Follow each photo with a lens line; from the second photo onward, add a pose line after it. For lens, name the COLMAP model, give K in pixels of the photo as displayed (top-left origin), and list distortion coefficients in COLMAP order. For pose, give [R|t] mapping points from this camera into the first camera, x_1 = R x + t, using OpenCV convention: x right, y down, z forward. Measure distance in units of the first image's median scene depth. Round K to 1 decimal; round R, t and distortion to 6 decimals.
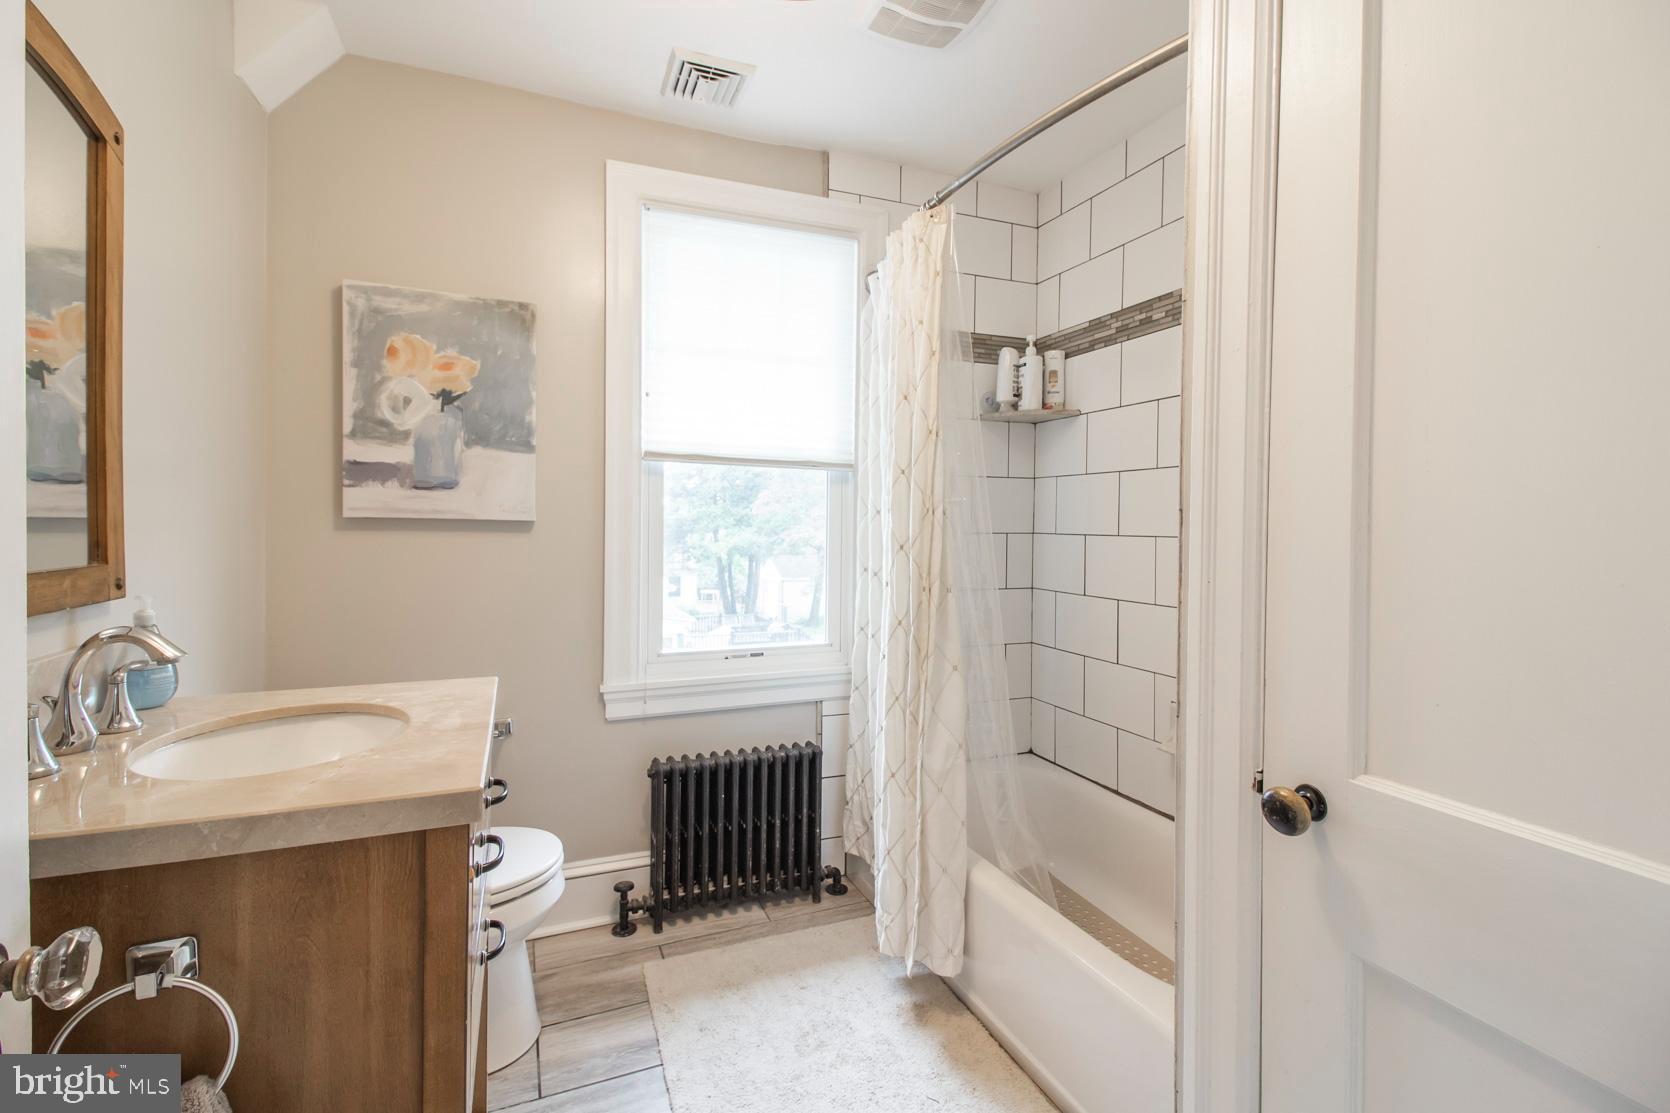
lens RADIAL K [[756.8, 0, 824.1], [0, 756.8, 547.3], [0, 0, 1]] dist [0.024675, -0.013029]
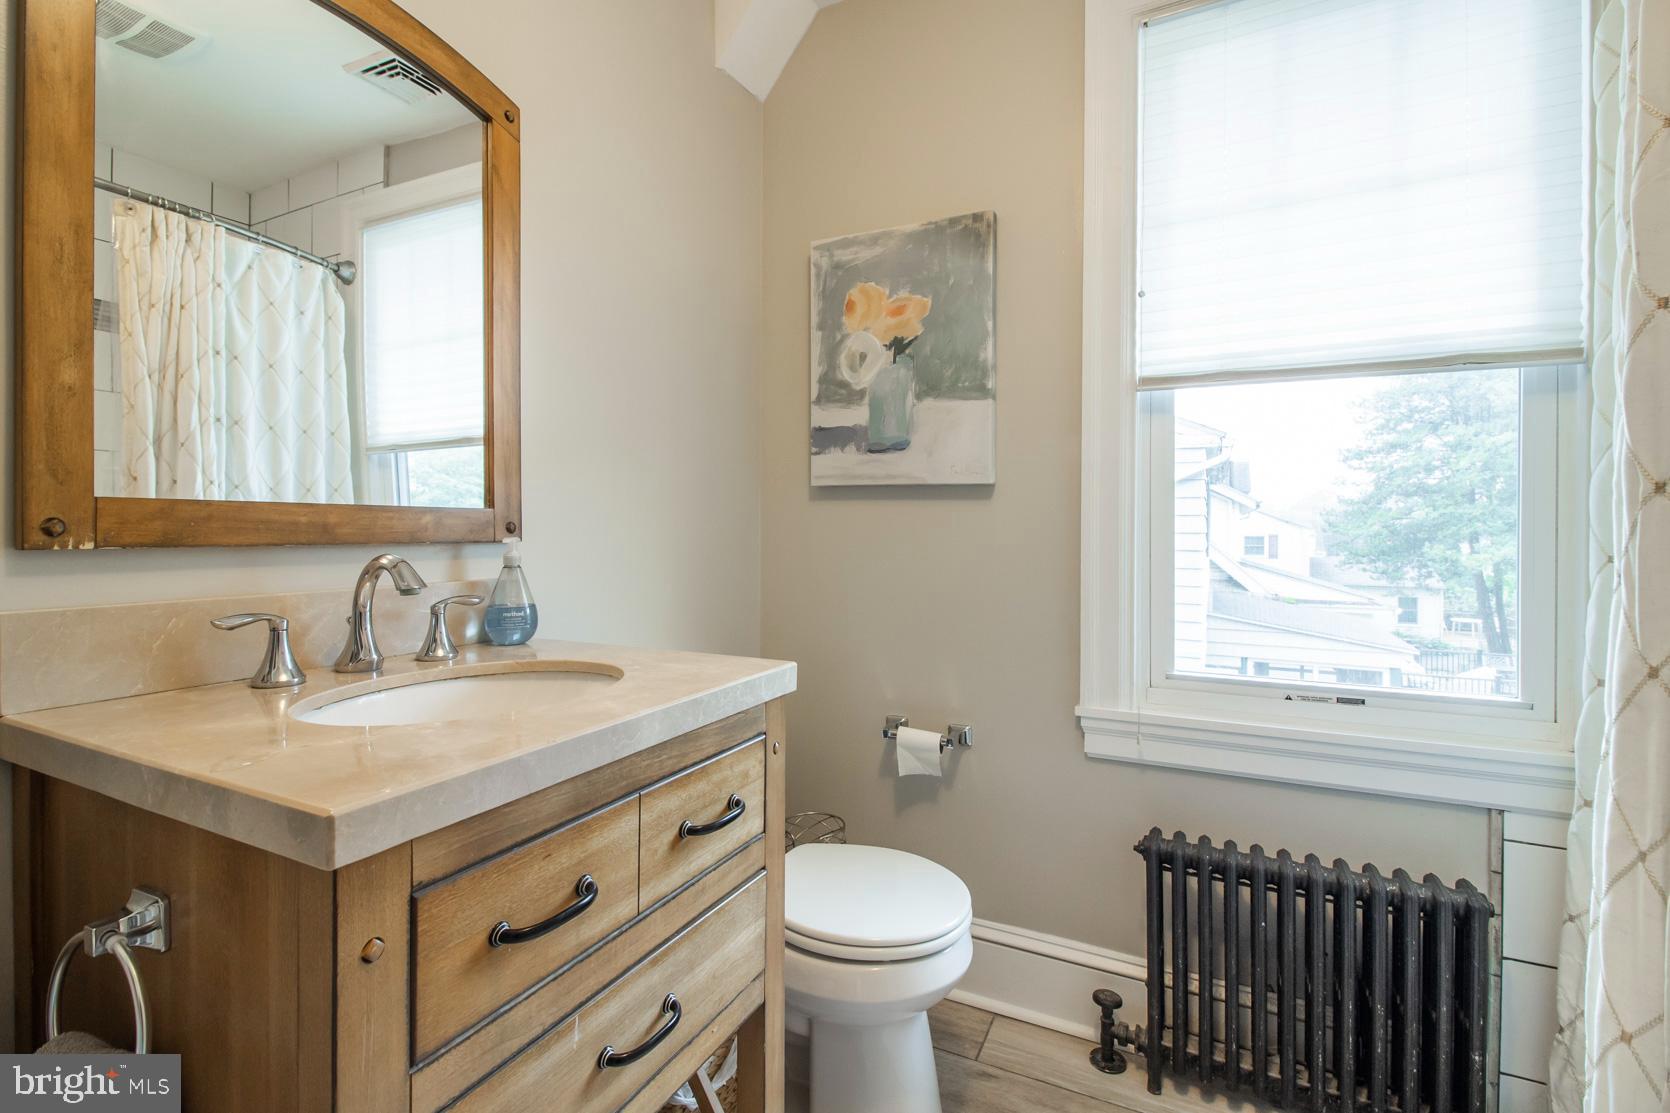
lens RADIAL K [[756.8, 0, 829.0], [0, 756.8, 536.4], [0, 0, 1]] dist [0.024675, -0.013029]
pose [[0.659173, 0.000105, -0.751991, 0.106077], [-0.020564, 0.999629, -0.017885, 0.038959], [0.751710, 0.027253, 0.658930, 0.354161]]
